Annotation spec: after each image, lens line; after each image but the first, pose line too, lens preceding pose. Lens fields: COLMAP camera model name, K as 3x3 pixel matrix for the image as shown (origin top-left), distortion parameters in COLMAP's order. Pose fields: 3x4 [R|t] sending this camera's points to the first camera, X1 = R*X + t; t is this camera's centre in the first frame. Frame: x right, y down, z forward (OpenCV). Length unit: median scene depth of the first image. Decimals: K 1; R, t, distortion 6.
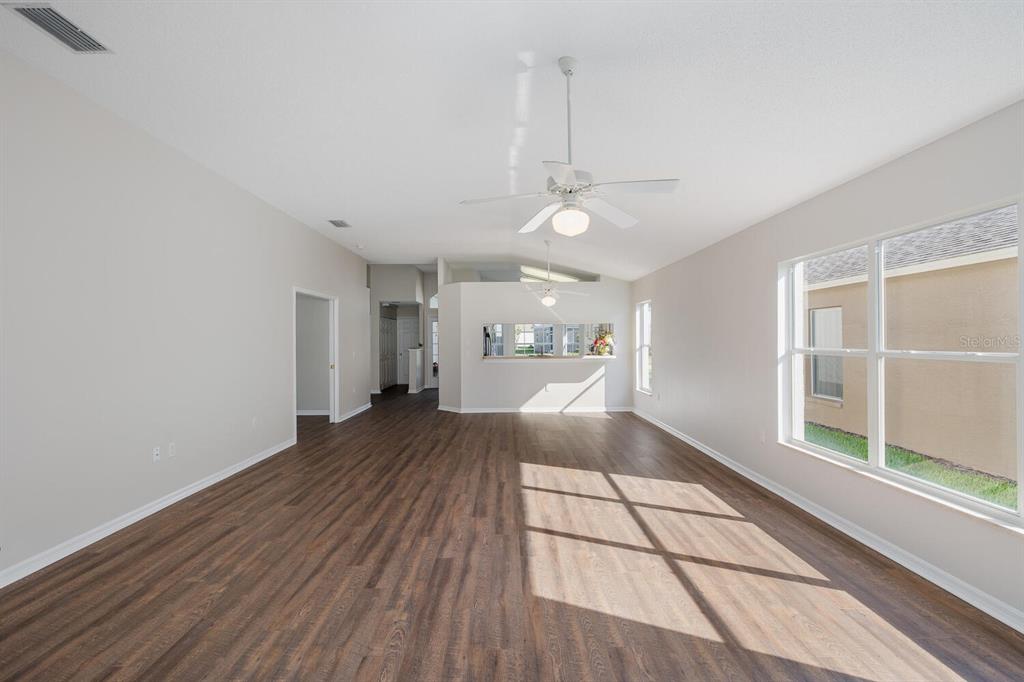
lens RADIAL K [[457.5, 0, 511.9], [0, 457.5, 345.7], [0, 0, 1]] dist [-0.001722, 0.000483]
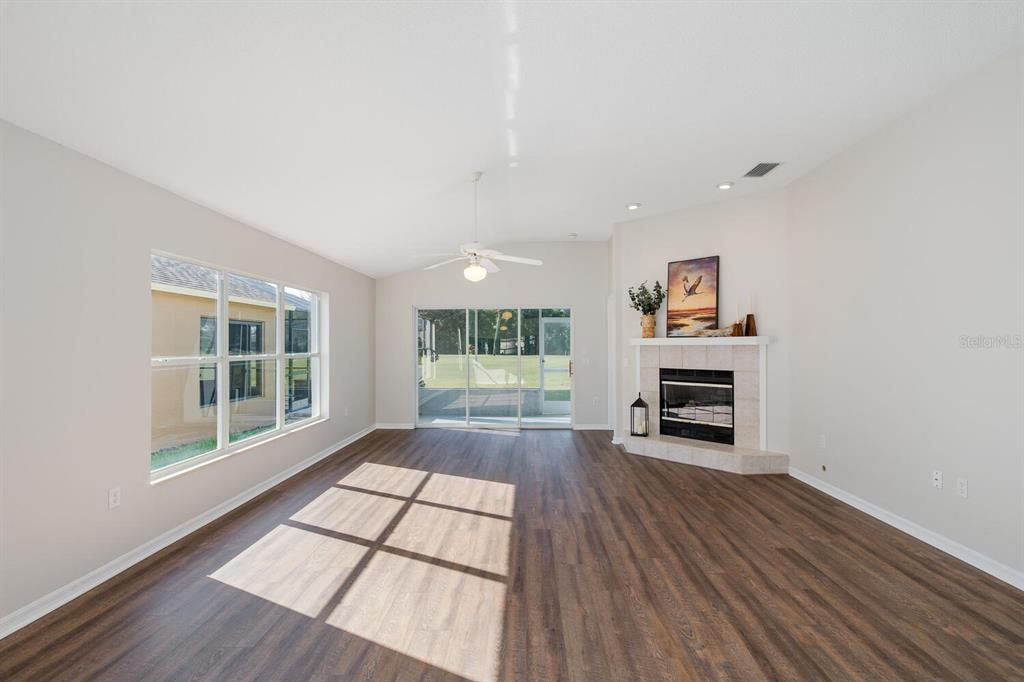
lens RADIAL K [[457.5, 0, 514.2], [0, 457.5, 337.6], [0, 0, 1]] dist [-0.001722, 0.000483]
pose [[-0.998995, 0.012825, 0.042944, -0.057990], [0.012552, 0.999899, -0.006615, -0.021853], [-0.043025, -0.006070, -0.999056, 1.964213]]
